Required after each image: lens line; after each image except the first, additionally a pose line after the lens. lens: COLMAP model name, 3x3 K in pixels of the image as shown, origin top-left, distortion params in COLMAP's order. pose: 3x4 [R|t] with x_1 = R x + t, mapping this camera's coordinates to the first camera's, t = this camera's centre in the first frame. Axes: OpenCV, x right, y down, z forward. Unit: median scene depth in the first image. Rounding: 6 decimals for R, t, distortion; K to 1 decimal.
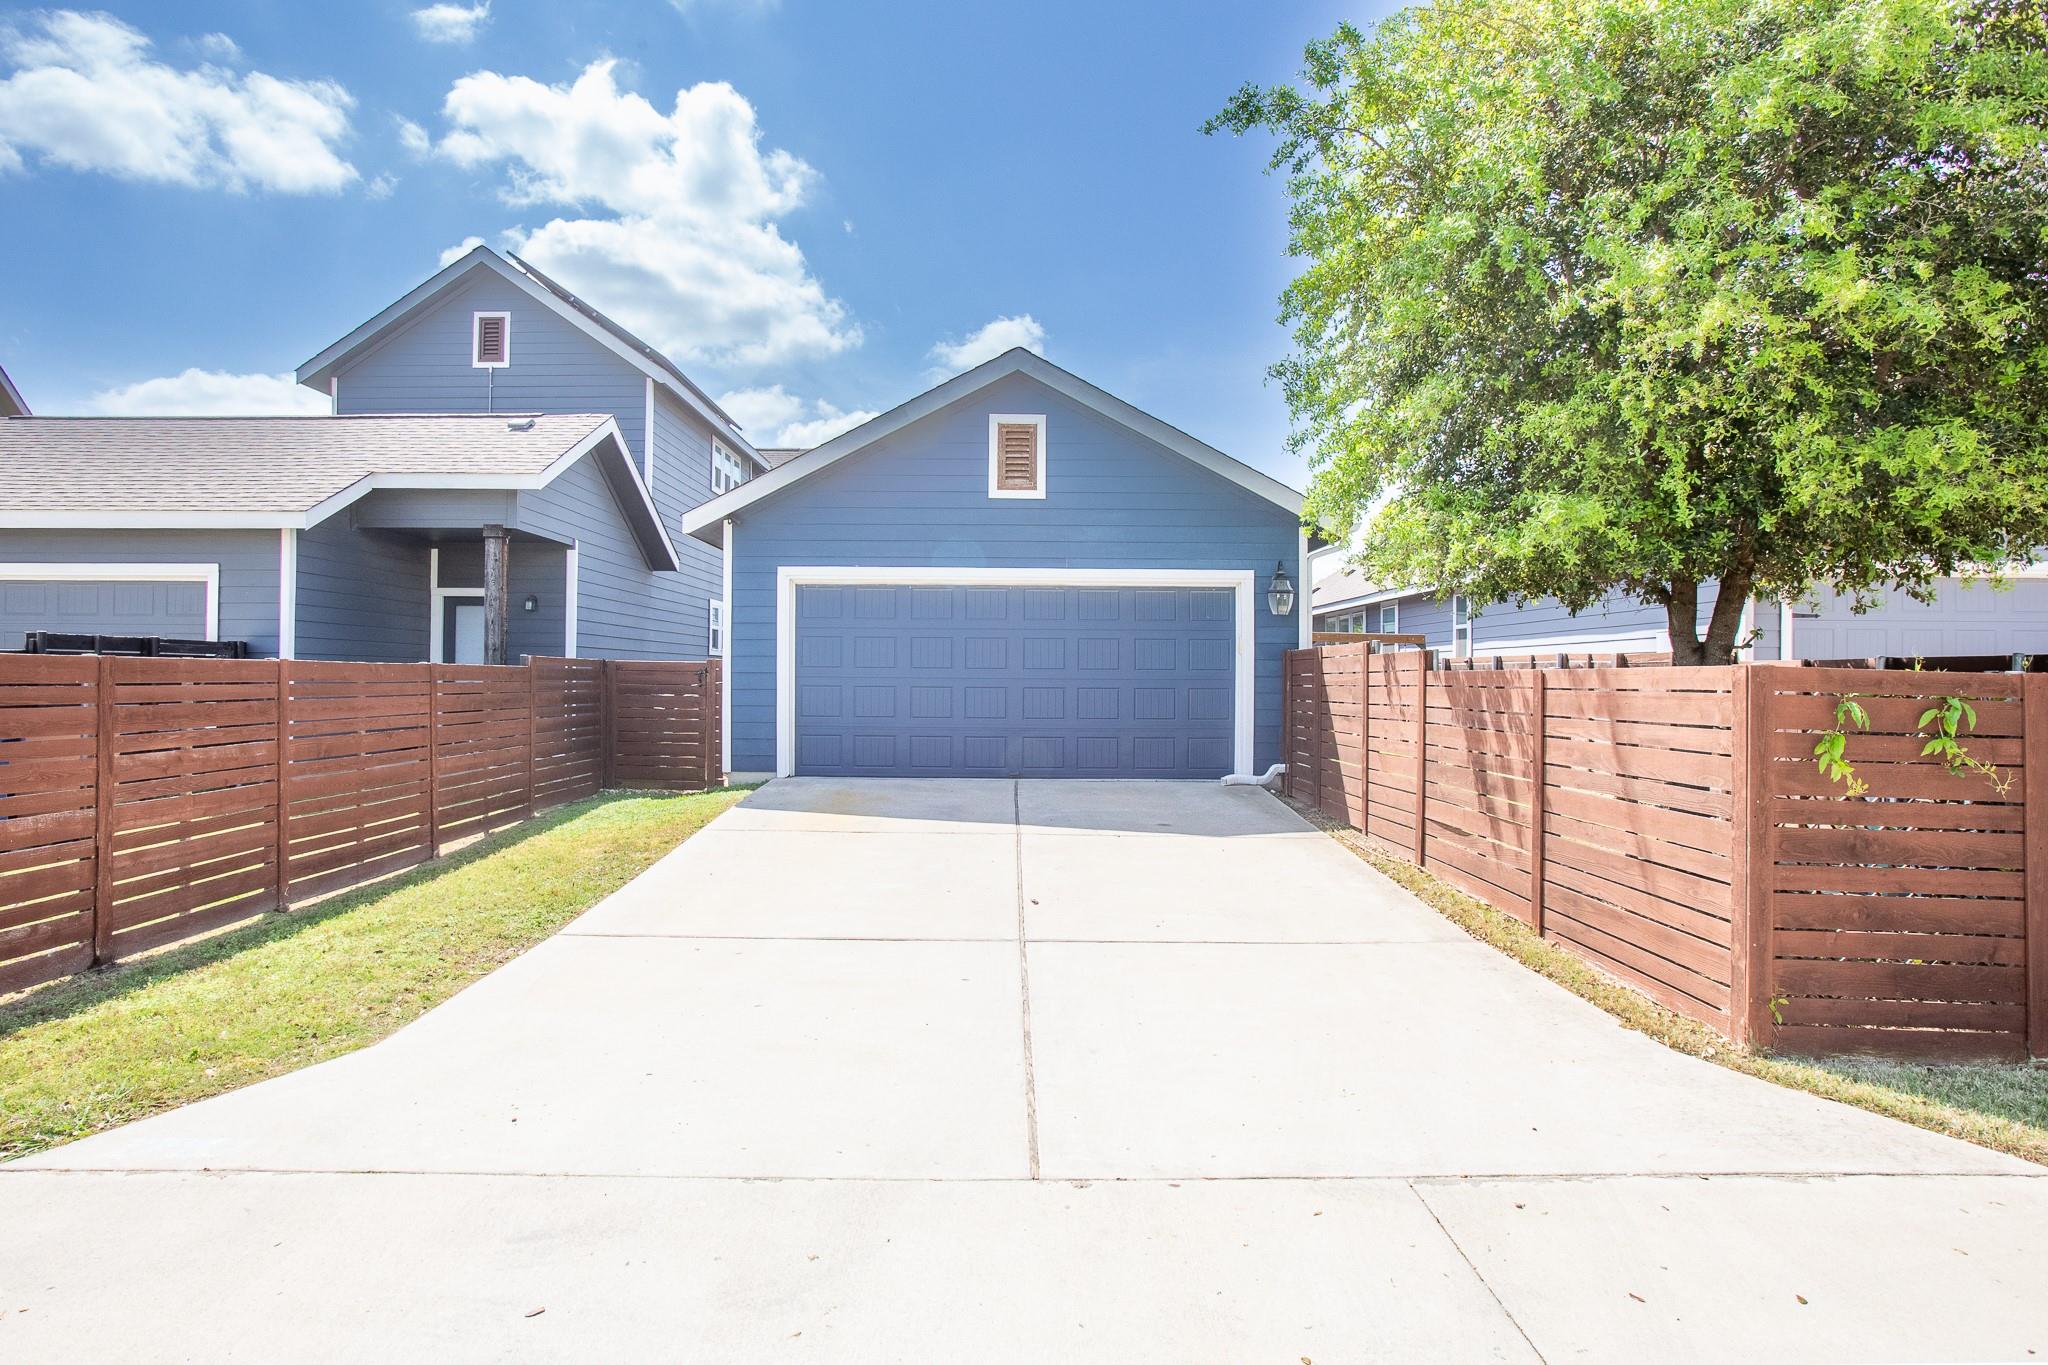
lens RADIAL K [[1092.4, 0, 1028.9], [0, 1092.4, 661.0], [0, 0, 1]] dist [-0.007132, -0.001708]
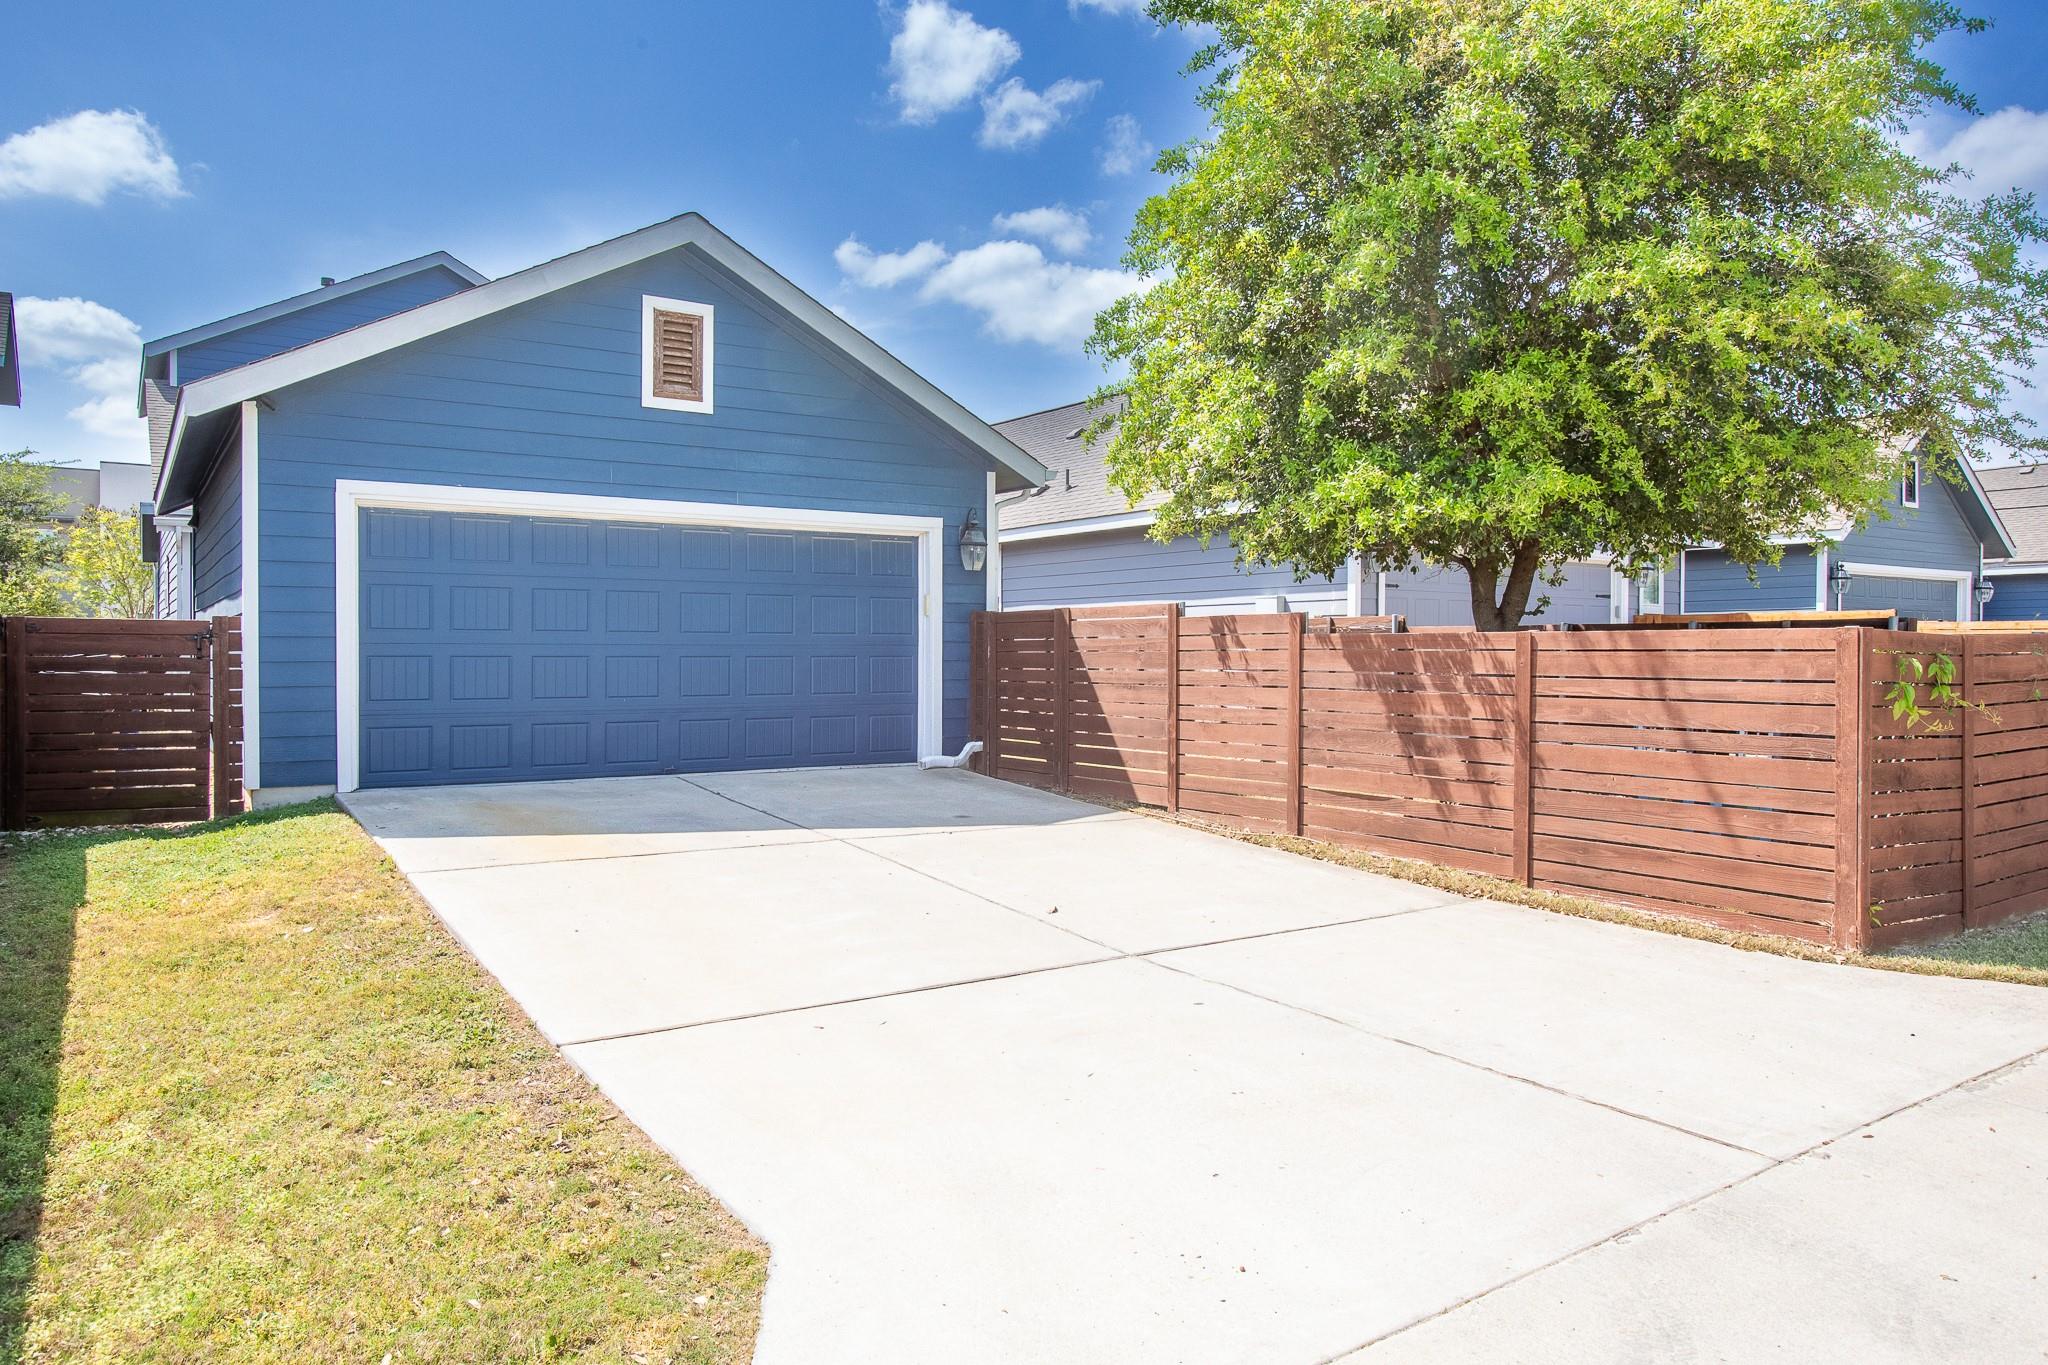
lens RADIAL K [[1306.6, 0, 969.9], [0, 1306.6, 644.4], [0, 0, 1]] dist [-0.008451, -0.000874]
pose [[0.849747, -0.002932, 0.527183, -0.320991], [-0.004696, 0.999903, 0.013132, 0.002724], [-0.527170, -0.013634, 0.849650, 0.109884]]
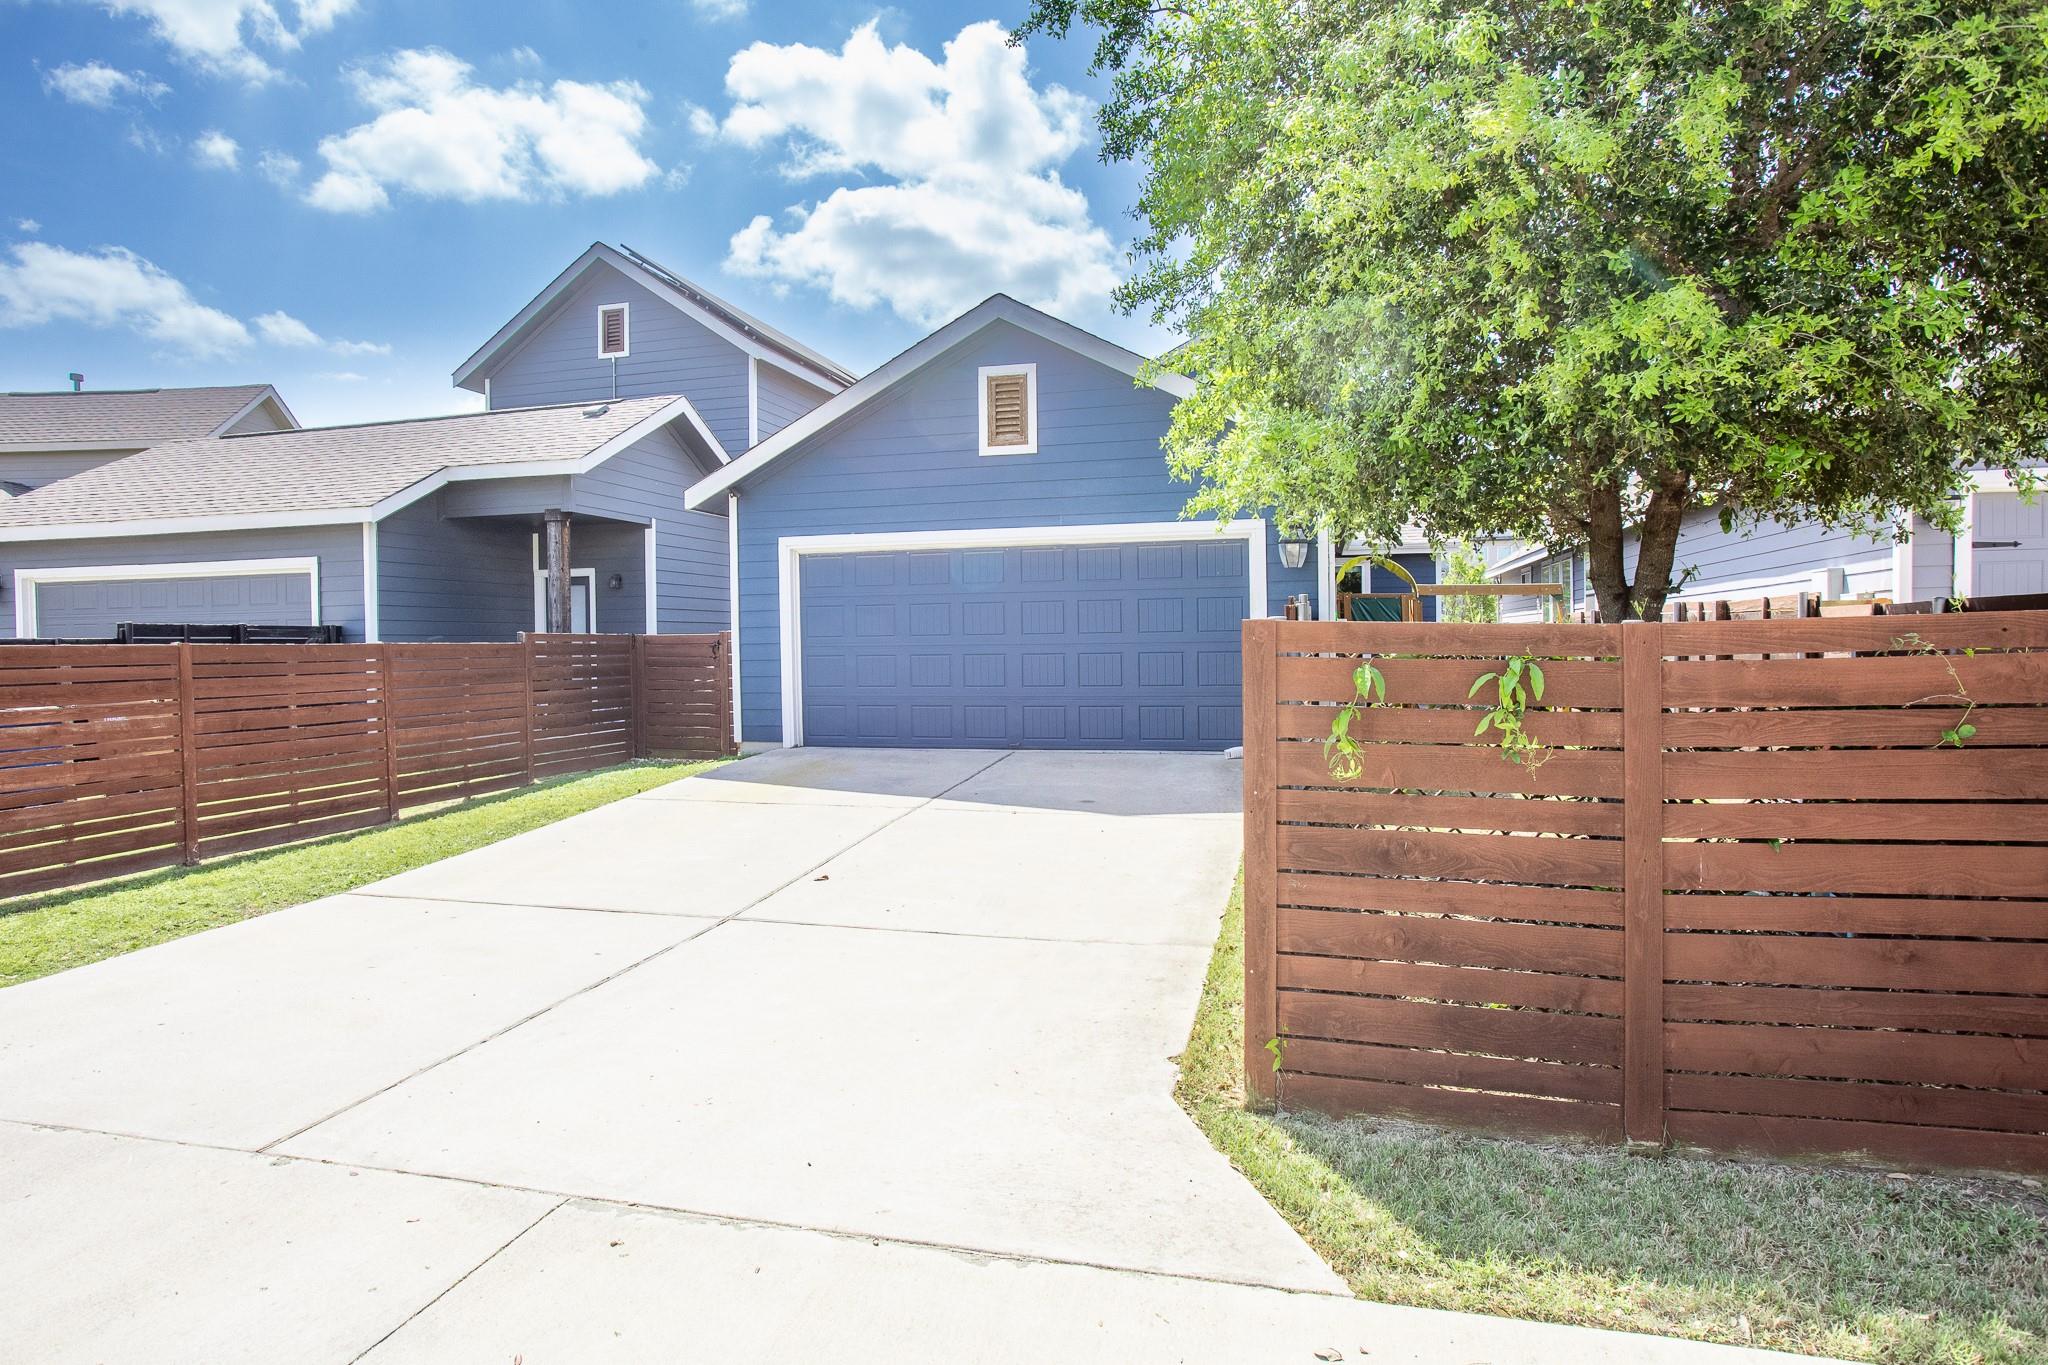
lens RADIAL K [[1140.4, 0, 1030.5], [0, 1140.4, 654.0], [0, 0, 1]] dist [-0.004734, -0.000878]
pose [[0.966861, -0.016998, -0.254737, 0.257218], [0.023771, 0.999440, 0.023536, 0.001211], [0.254195, -0.028812, 0.966724, 0.043788]]
